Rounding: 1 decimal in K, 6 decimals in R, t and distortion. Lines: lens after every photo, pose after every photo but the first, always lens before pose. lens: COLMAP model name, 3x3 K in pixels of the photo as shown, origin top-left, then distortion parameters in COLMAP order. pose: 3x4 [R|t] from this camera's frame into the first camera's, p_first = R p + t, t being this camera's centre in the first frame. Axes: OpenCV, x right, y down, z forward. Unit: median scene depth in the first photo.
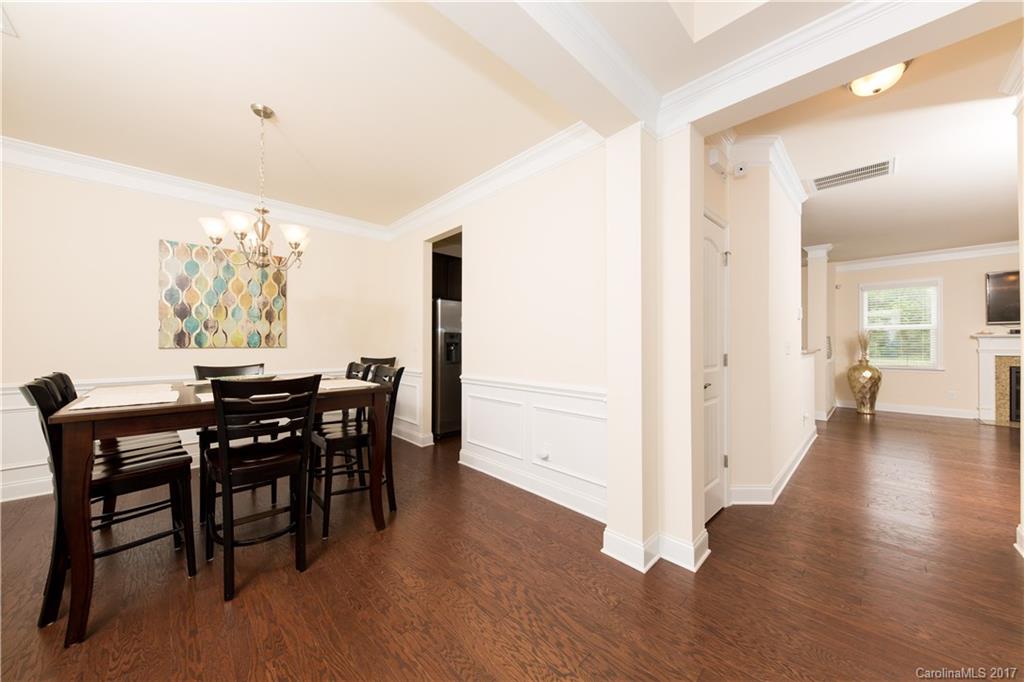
lens RADIAL K [[353.4, 0, 515.8], [0, 353.4, 340.6], [0, 0, 1]] dist [-0.001734, -0.000266]
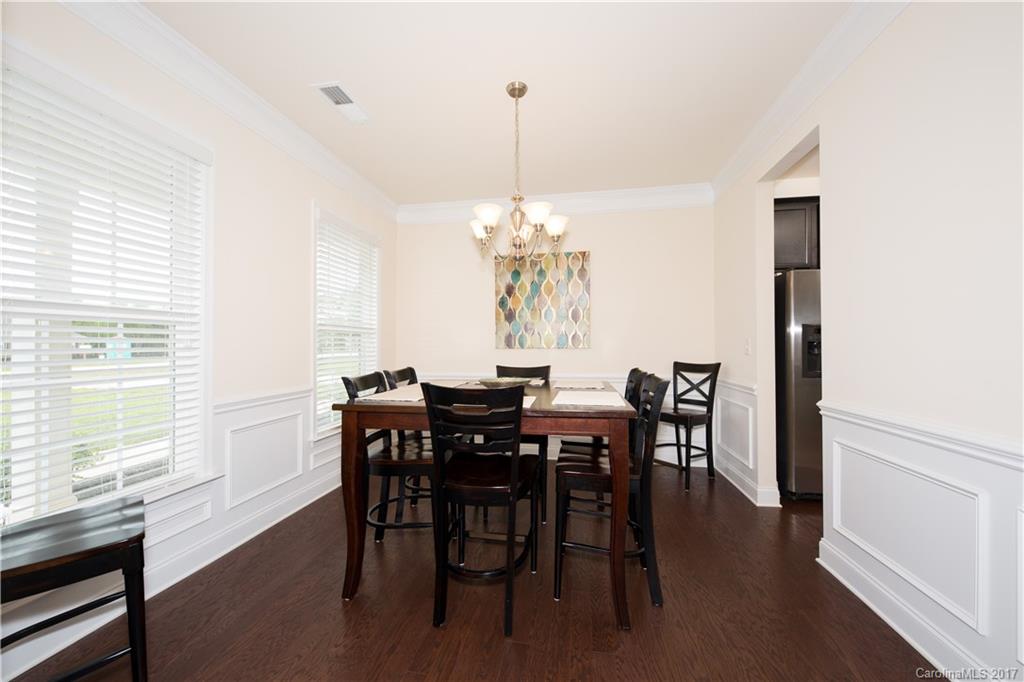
lens RADIAL K [[389.1, 0, 512.0], [0, 389.1, 341.0], [0, 0, 1]] dist [0.009999, -0.000376]
pose [[0.591680, -0.007999, -0.806133, 0.053856], [0.006978, 0.999964, -0.004800, 0.002855], [0.806142, -0.002785, 0.591715, 0.260781]]
